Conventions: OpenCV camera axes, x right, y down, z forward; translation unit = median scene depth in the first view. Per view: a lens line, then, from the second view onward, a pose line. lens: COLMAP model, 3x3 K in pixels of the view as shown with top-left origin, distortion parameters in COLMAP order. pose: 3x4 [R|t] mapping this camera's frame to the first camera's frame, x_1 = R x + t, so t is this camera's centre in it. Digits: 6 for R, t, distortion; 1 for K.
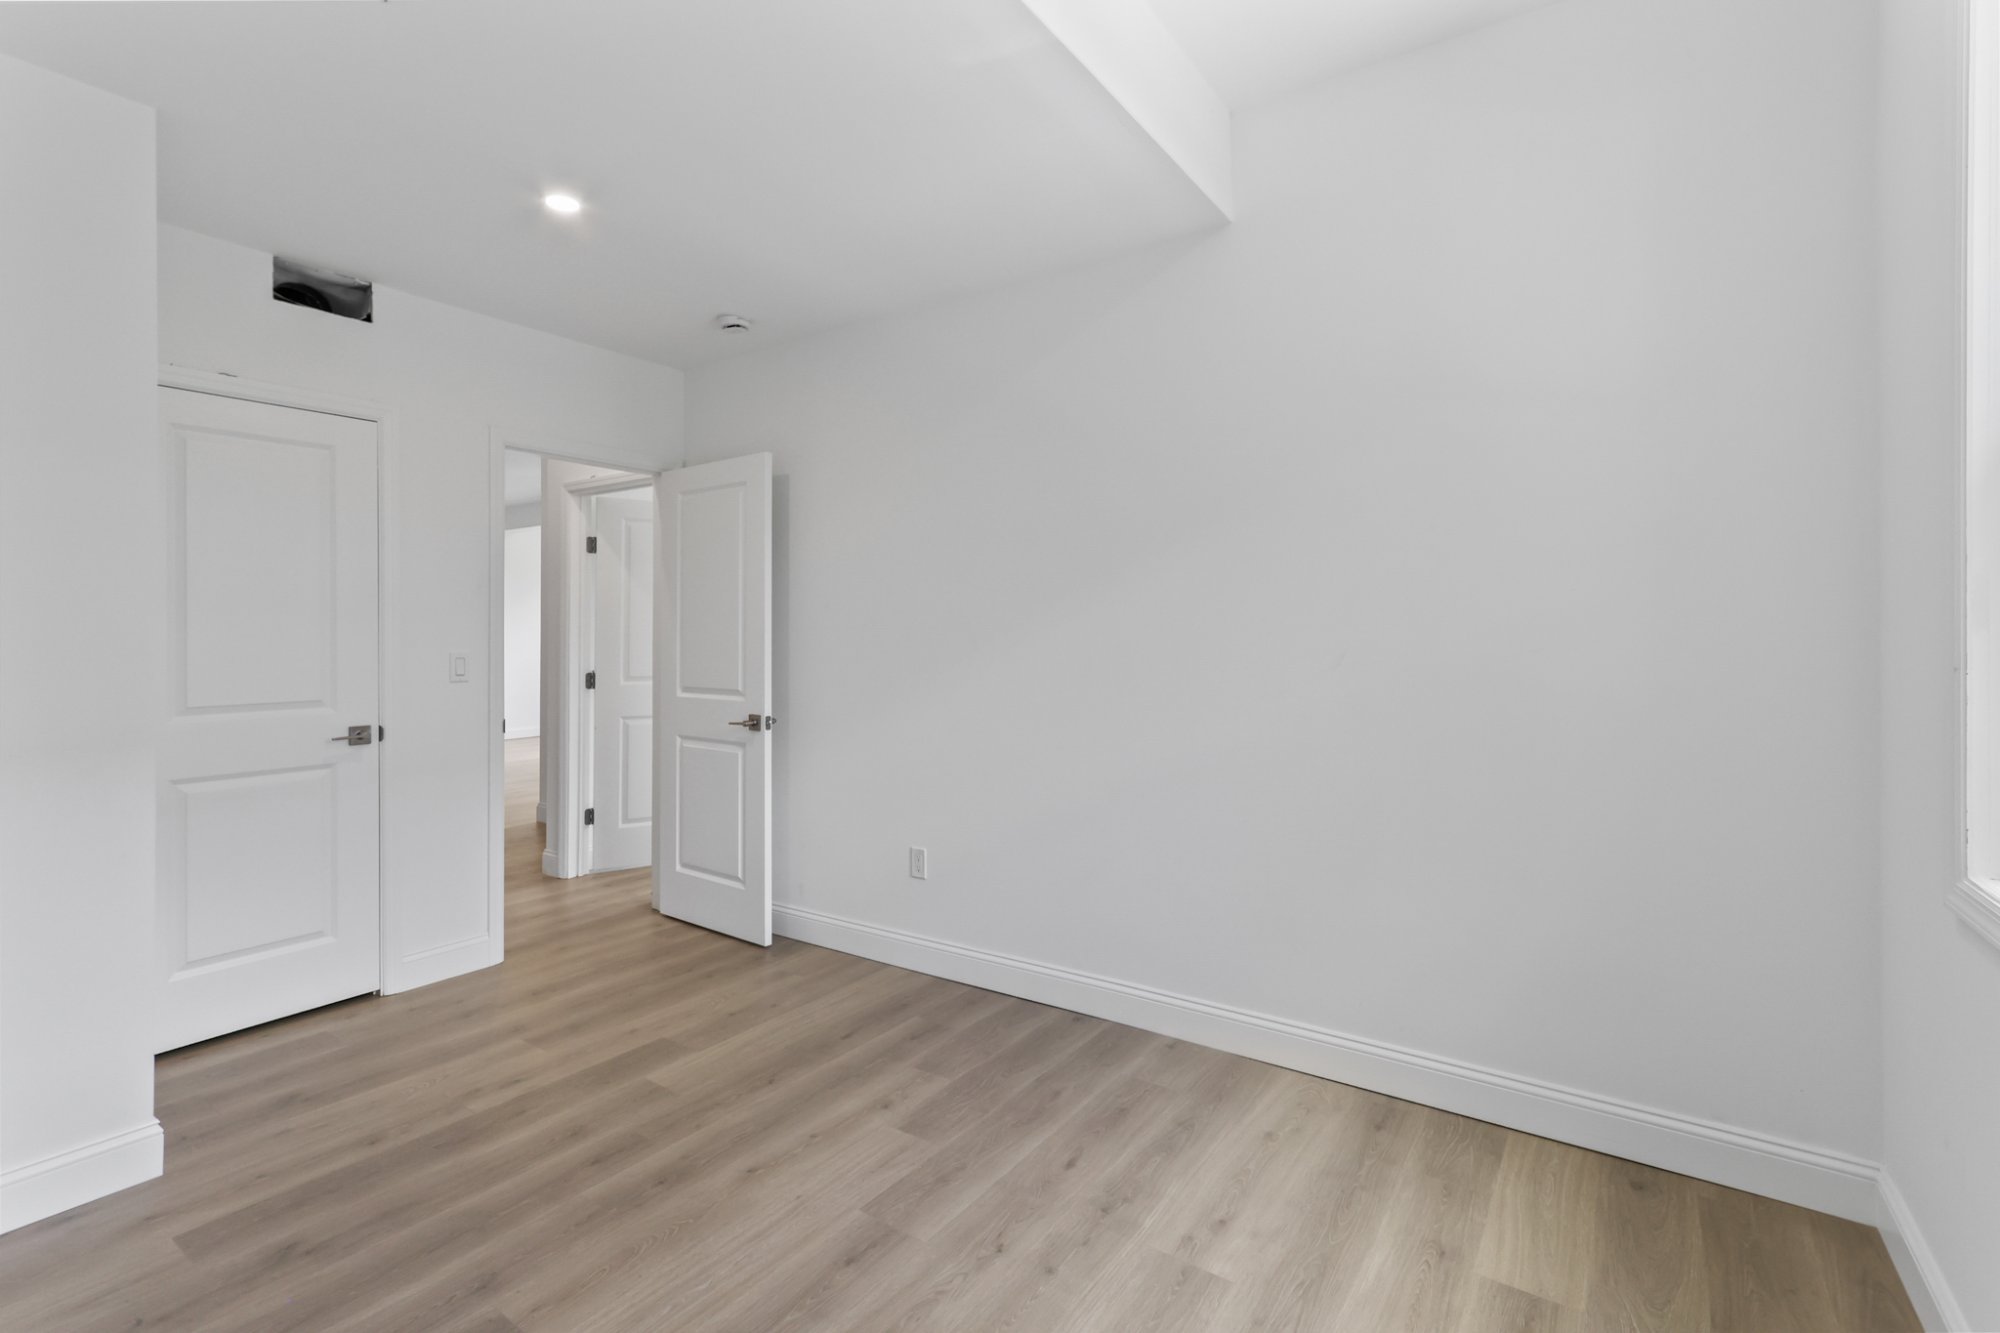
lens RADIAL K [[921.4, 0, 1005.1], [0, 921.4, 631.8], [0, 0, 1]] dist [-0.001052, -0.000232]
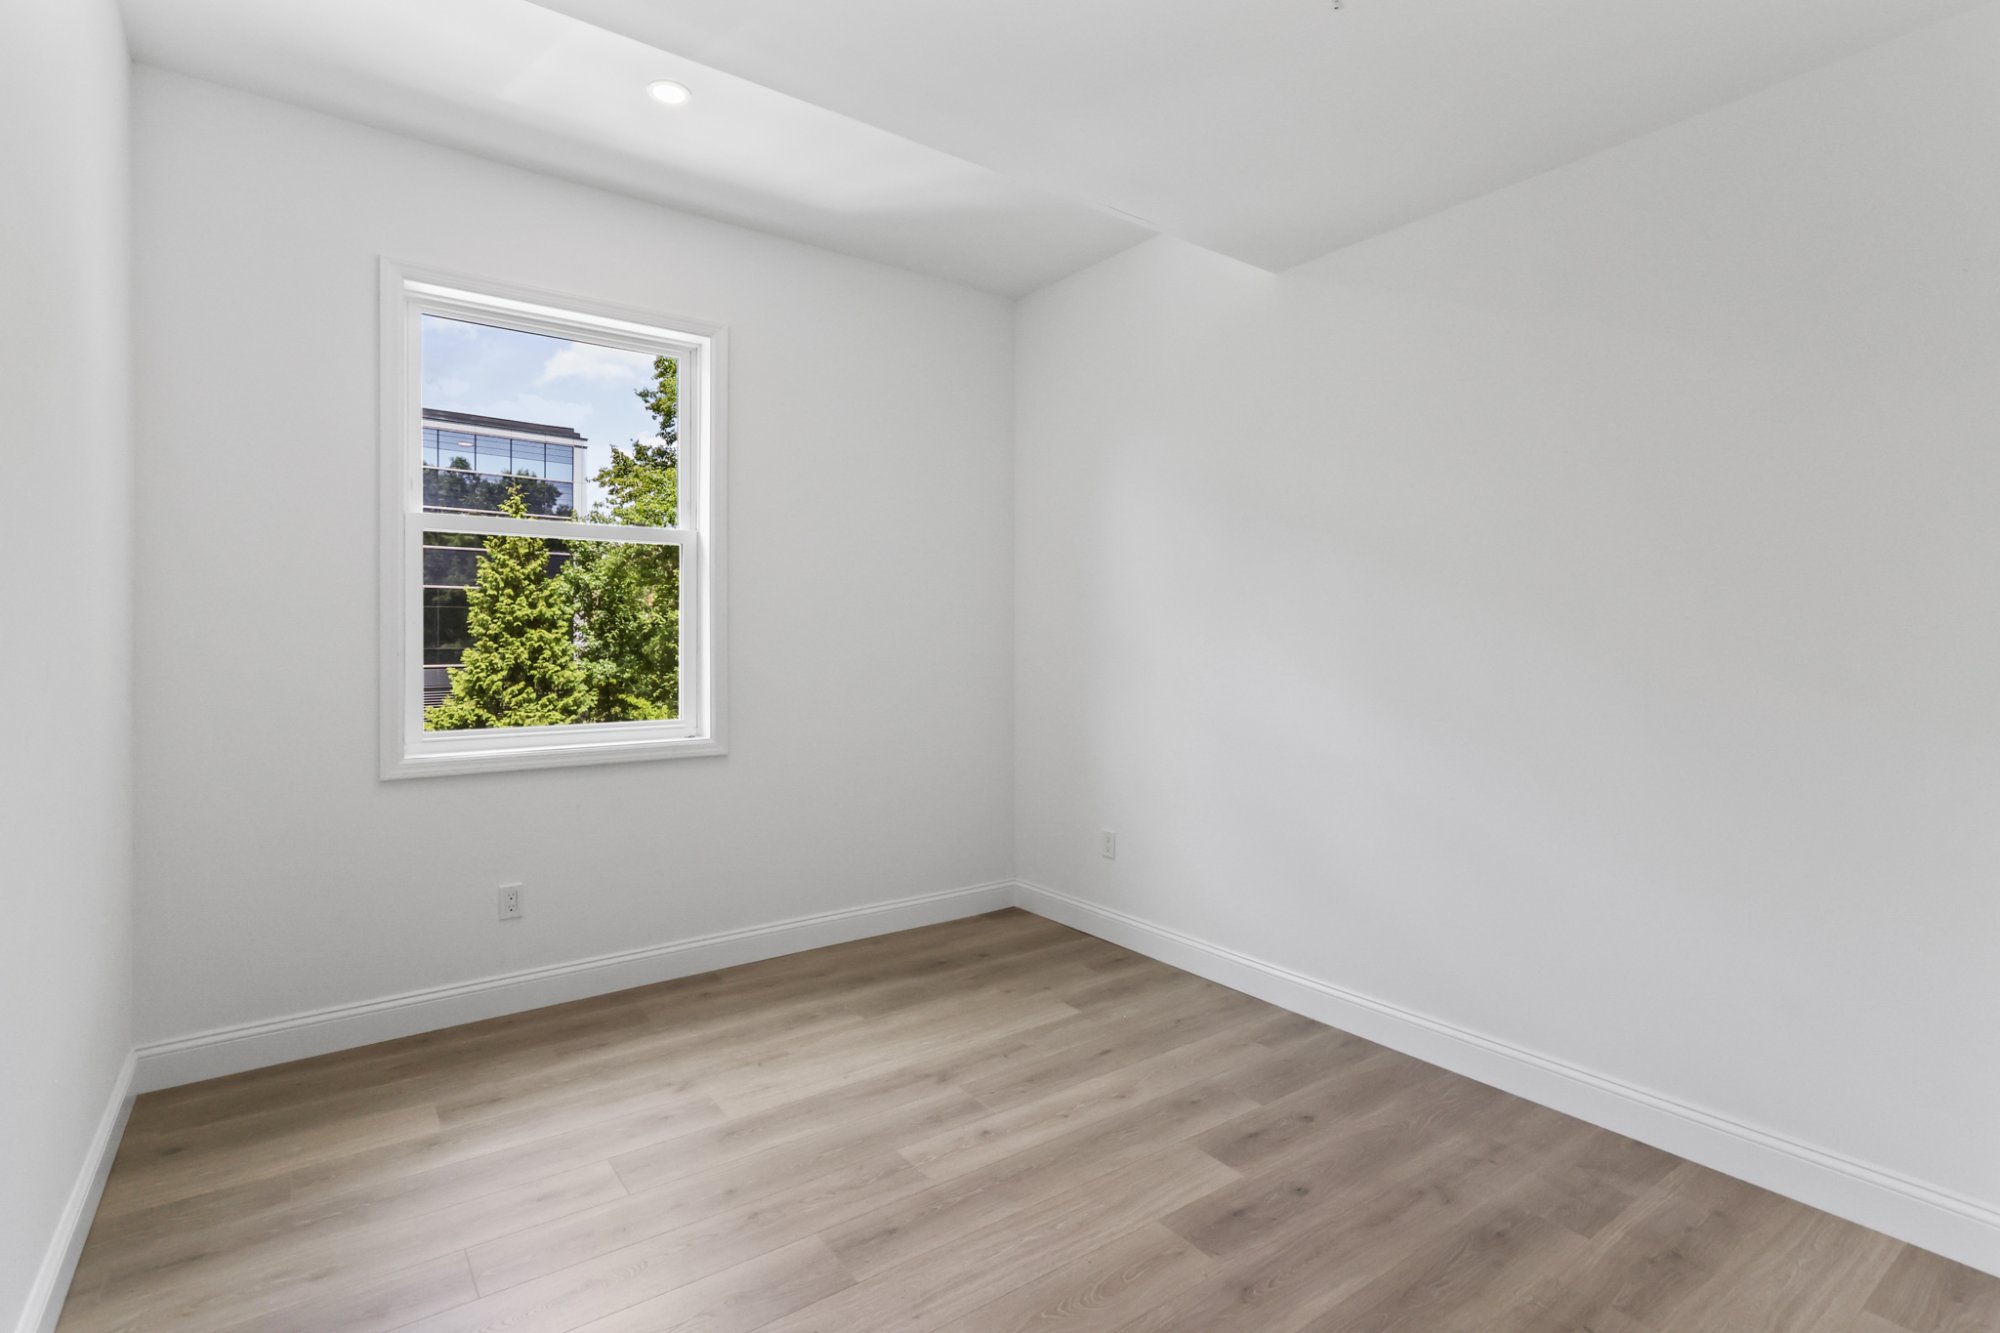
lens RADIAL K [[921.4, 0, 1005.1], [0, 921.4, 631.8], [0, 0, 1]] dist [-0.001052, -0.000232]
pose [[-0.947306, 0.002139, 0.320323, -0.606737], [0.001144, 0.999994, -0.003294, 0.022723], [-0.320328, -0.002754, -0.947303, 1.899604]]
